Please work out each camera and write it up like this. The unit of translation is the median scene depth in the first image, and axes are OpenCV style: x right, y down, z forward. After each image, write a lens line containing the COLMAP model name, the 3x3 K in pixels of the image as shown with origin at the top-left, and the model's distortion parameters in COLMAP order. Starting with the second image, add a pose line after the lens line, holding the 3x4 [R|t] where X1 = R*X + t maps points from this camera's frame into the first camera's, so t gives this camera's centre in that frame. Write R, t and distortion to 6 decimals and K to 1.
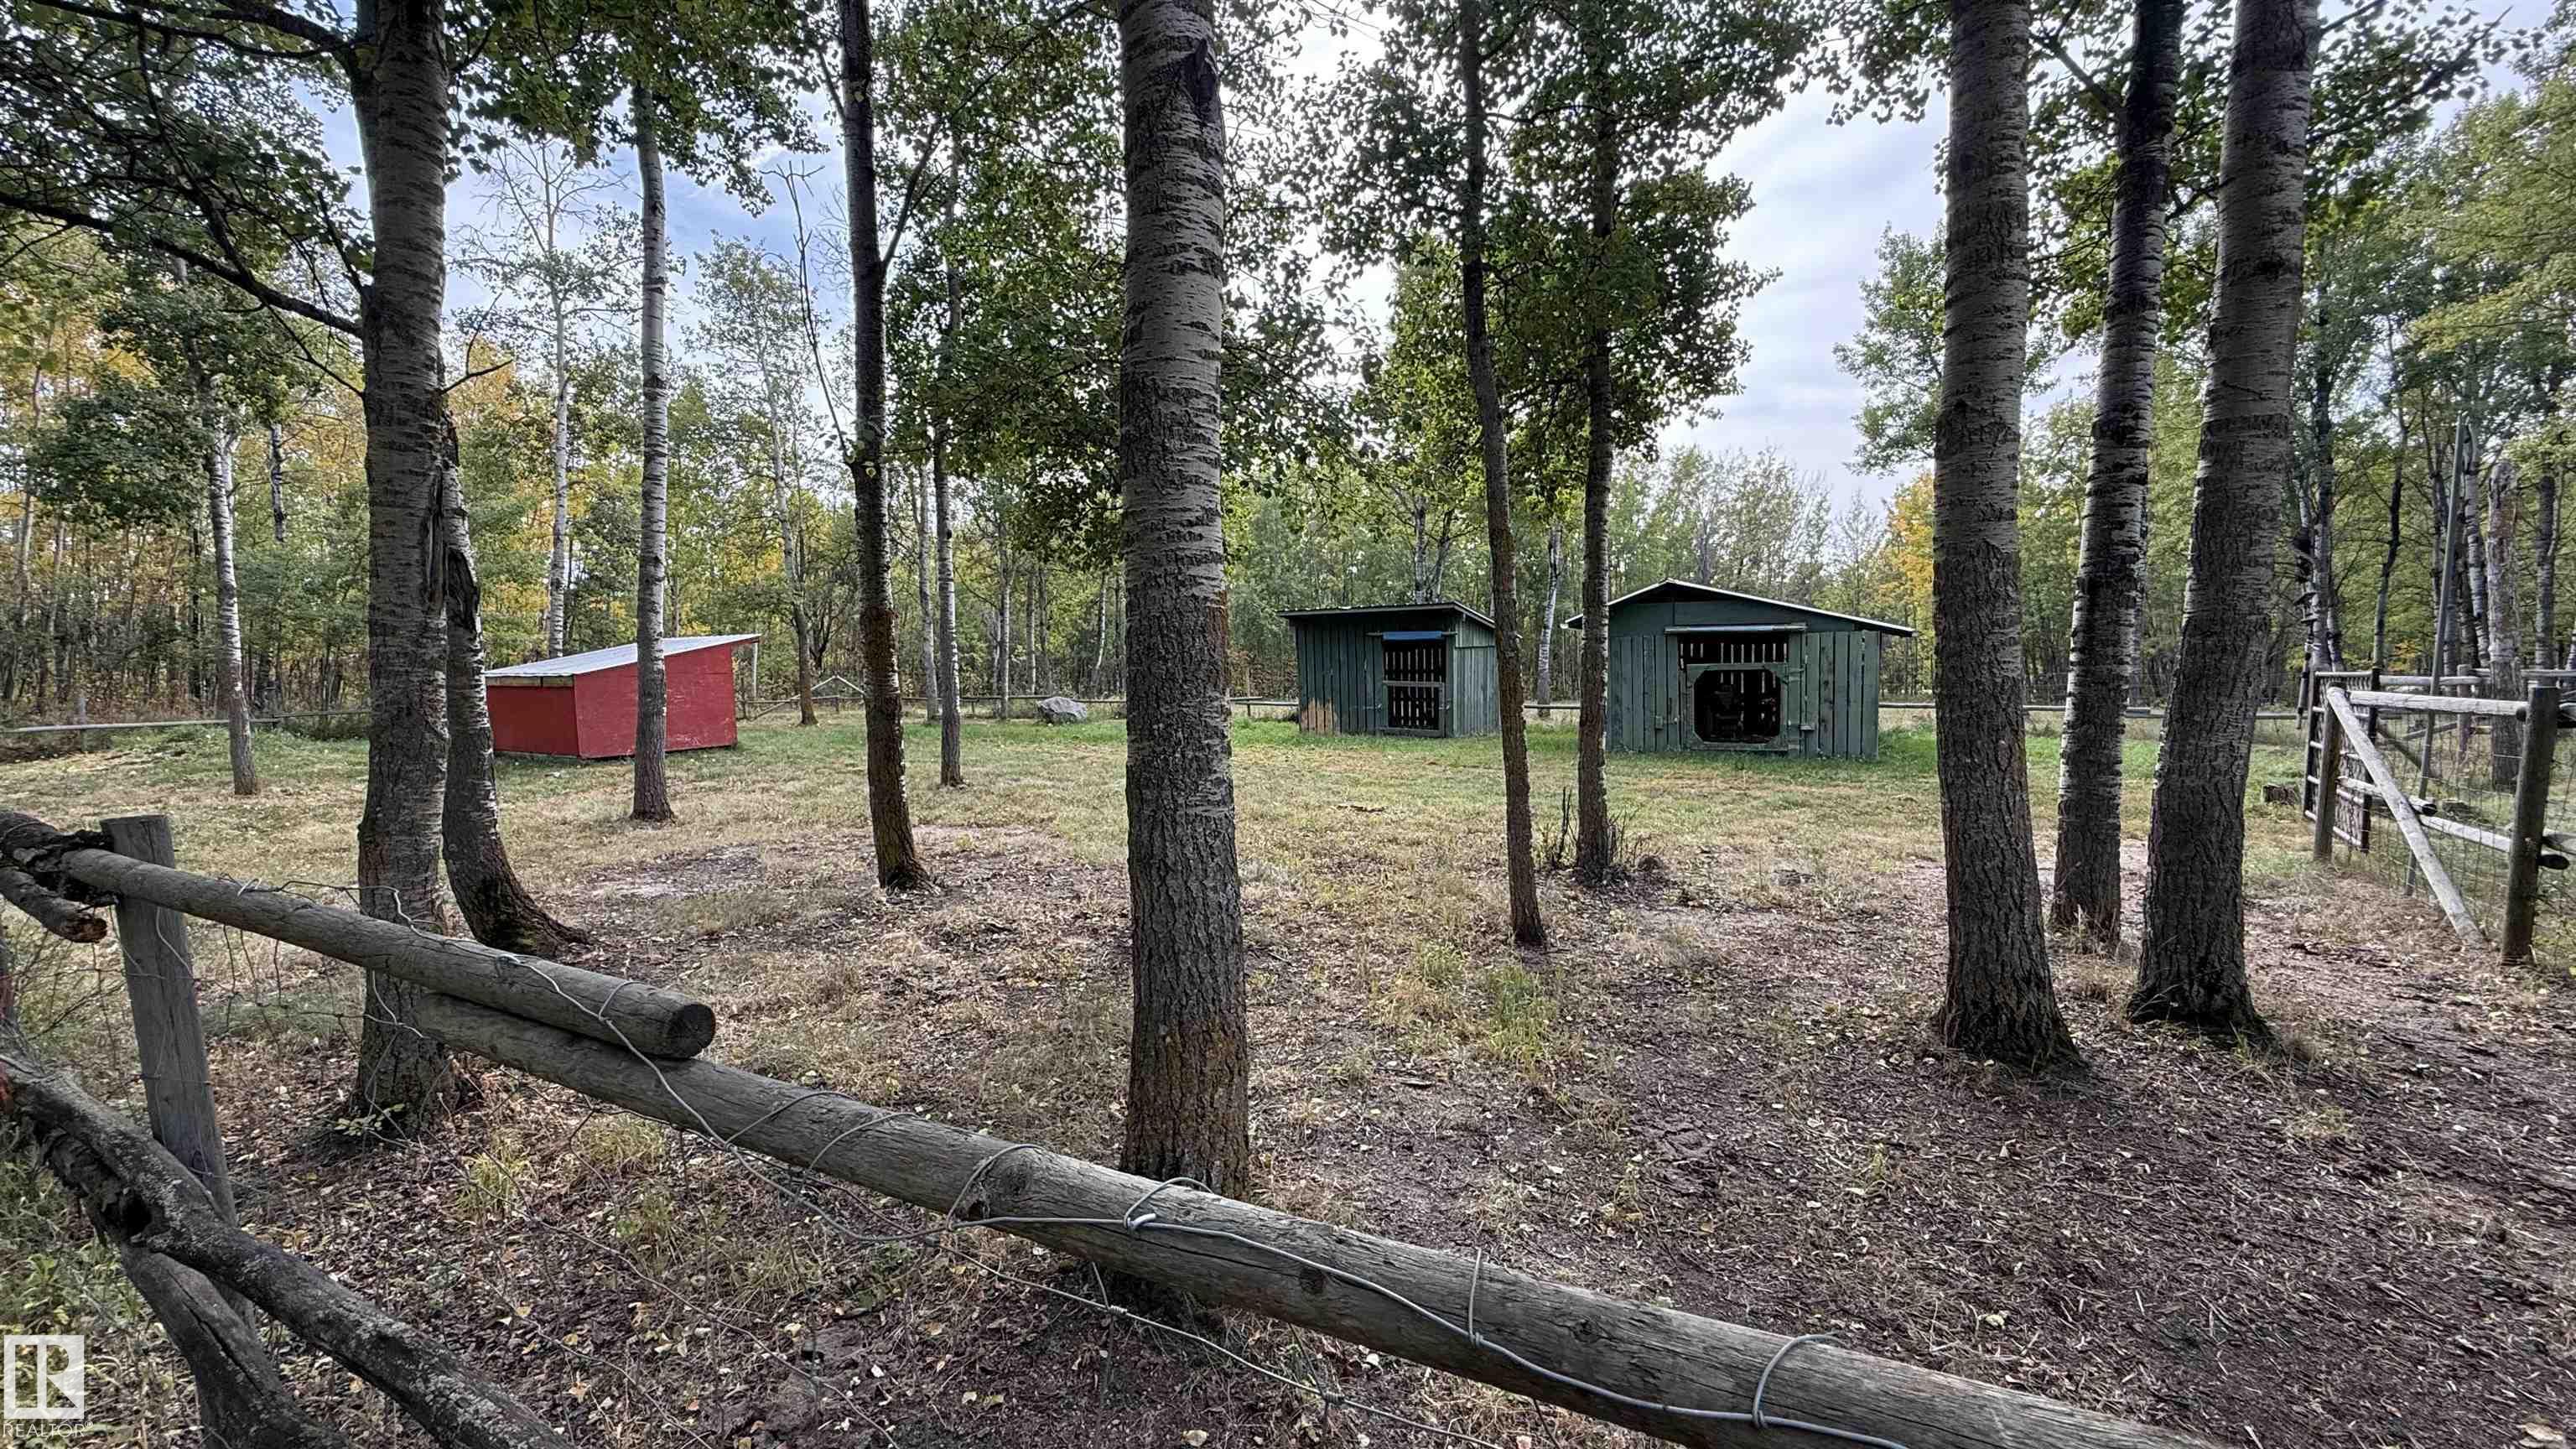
lens RADIAL K [[1032.3, 0, 1288.0], [0, 1032.3, 724.5], [0, 0, 1]] dist [-0.000069, -0.000003]
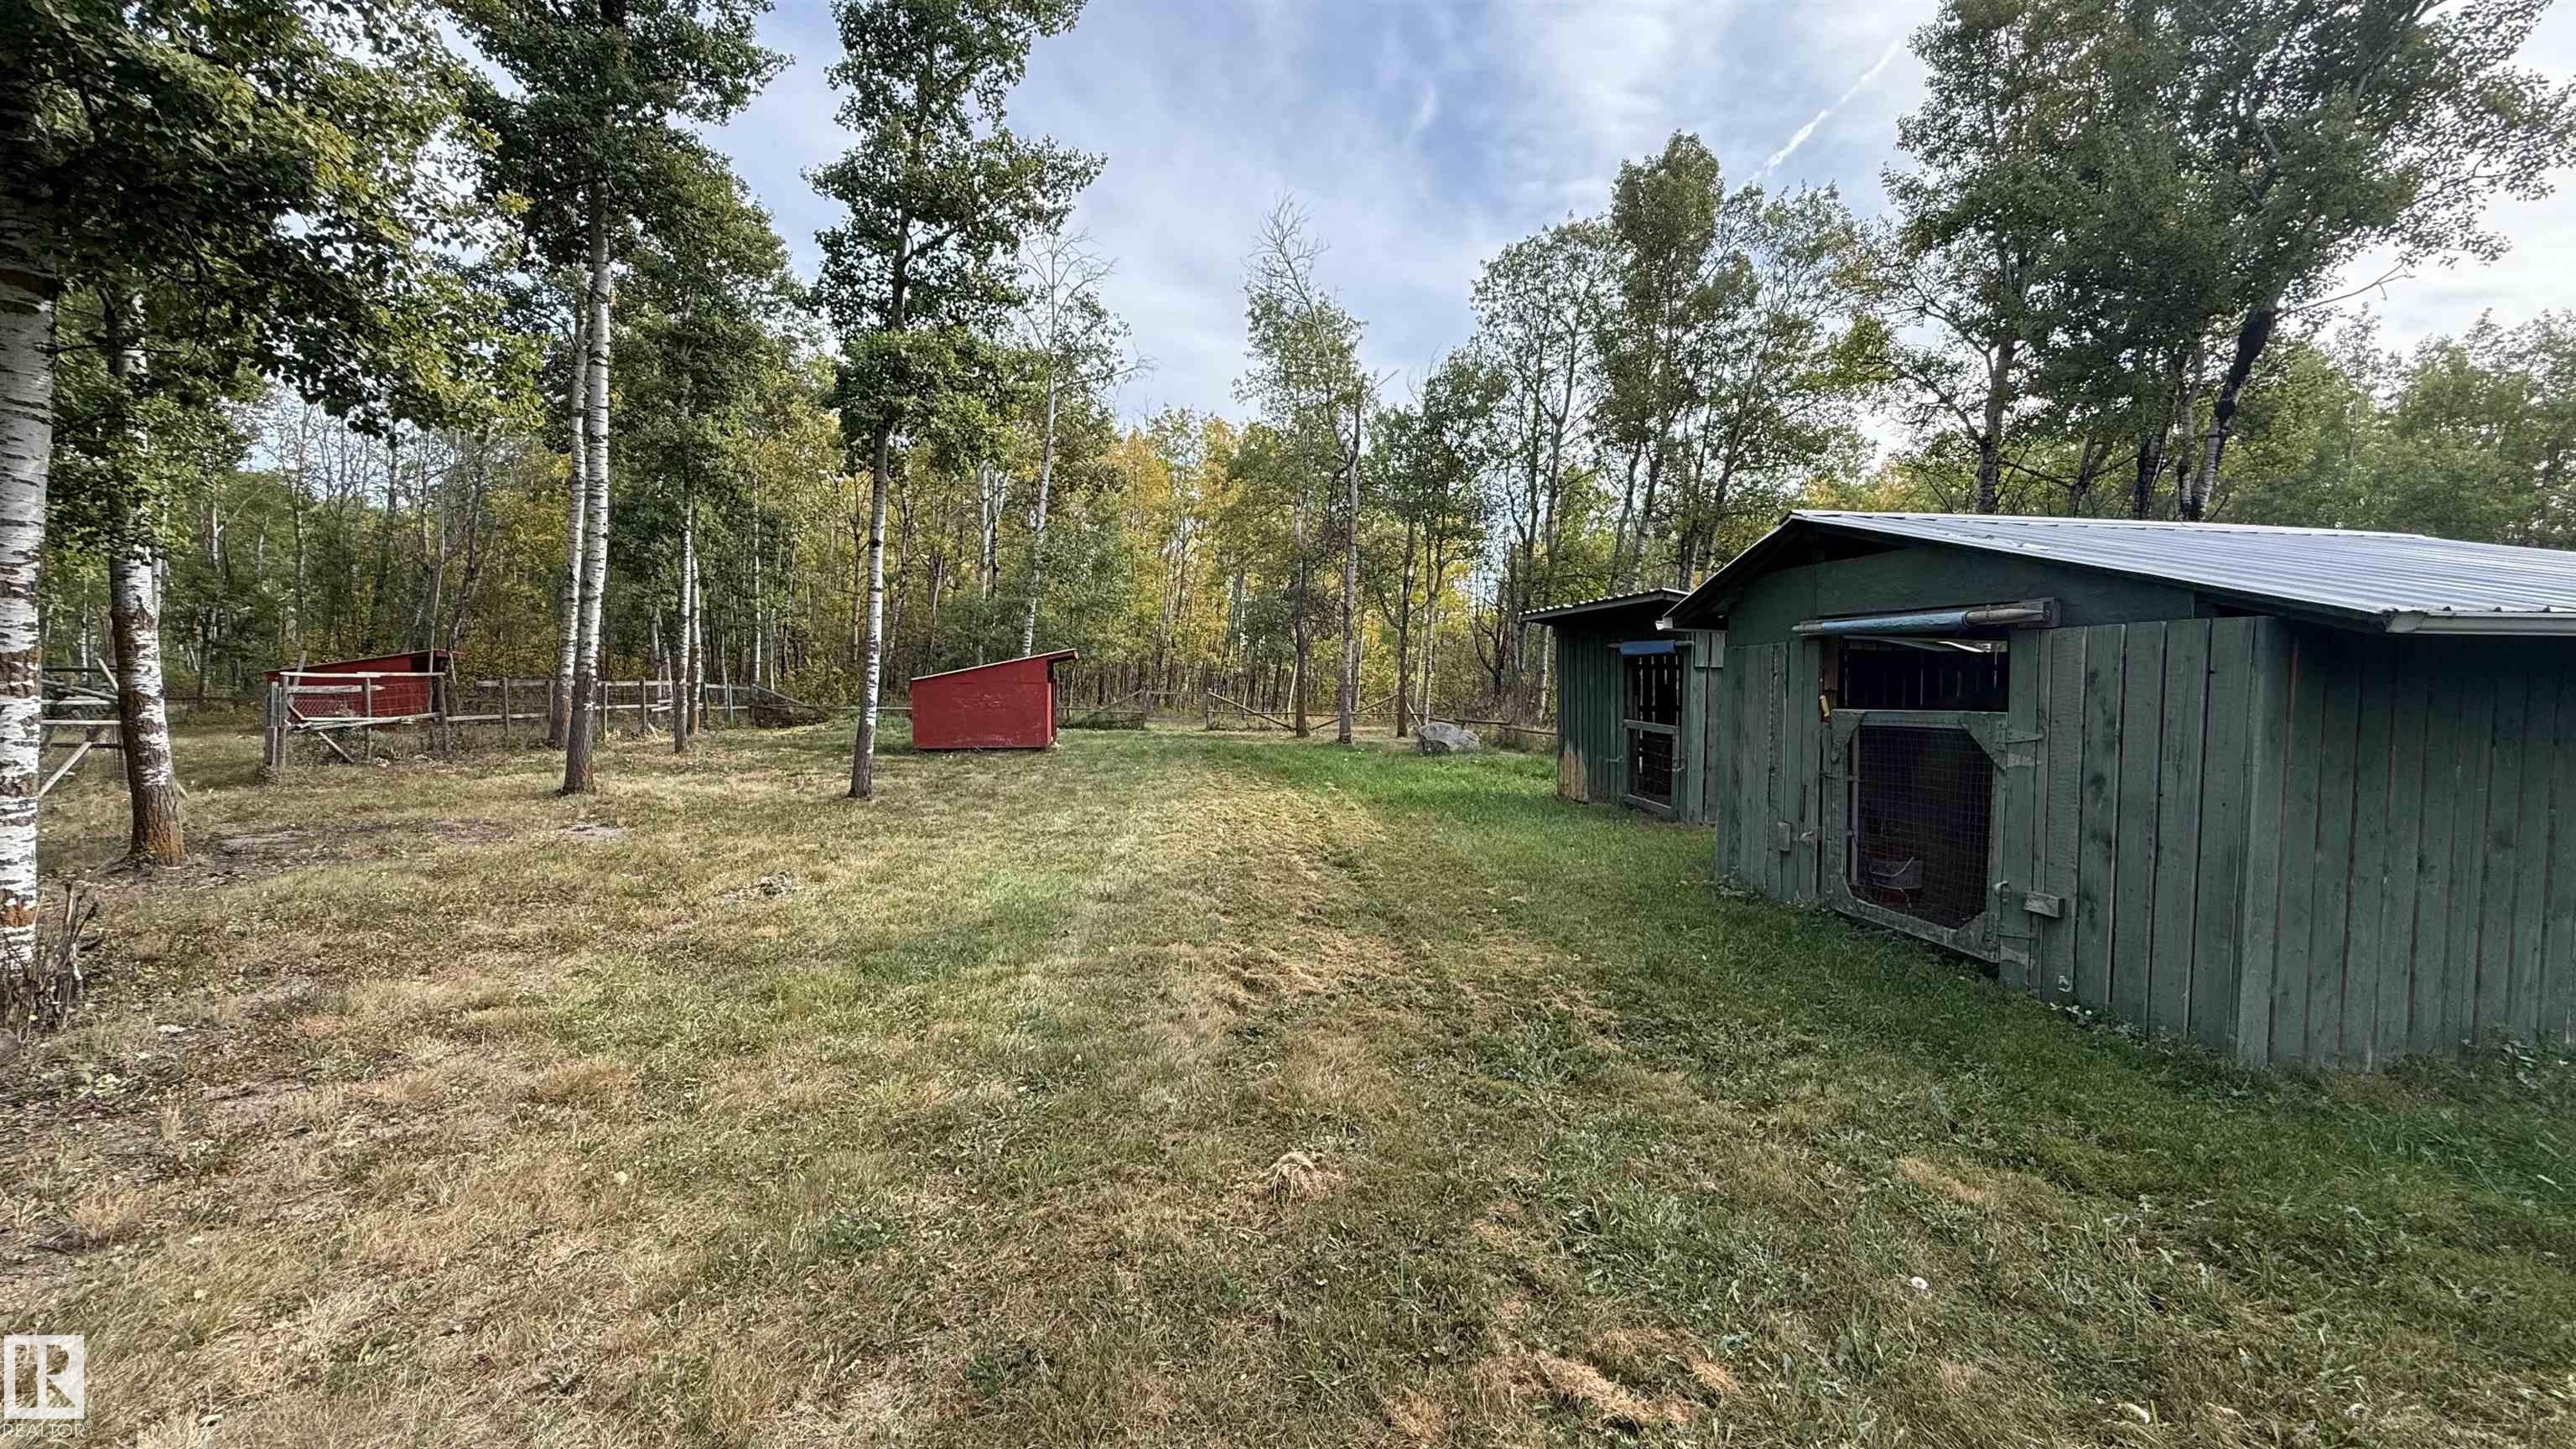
lens RADIAL K [[1032.3, 0, 1288.0], [0, 1032.3, 724.5], [0, 0, 1]] dist [-0.000069, -0.000003]
pose [[0.691553, 0.054952, -0.720232, 0.537557], [-0.071594, 0.997407, 0.007356, -0.038711], [0.718769, 0.046478, 0.693694, 0.546940]]
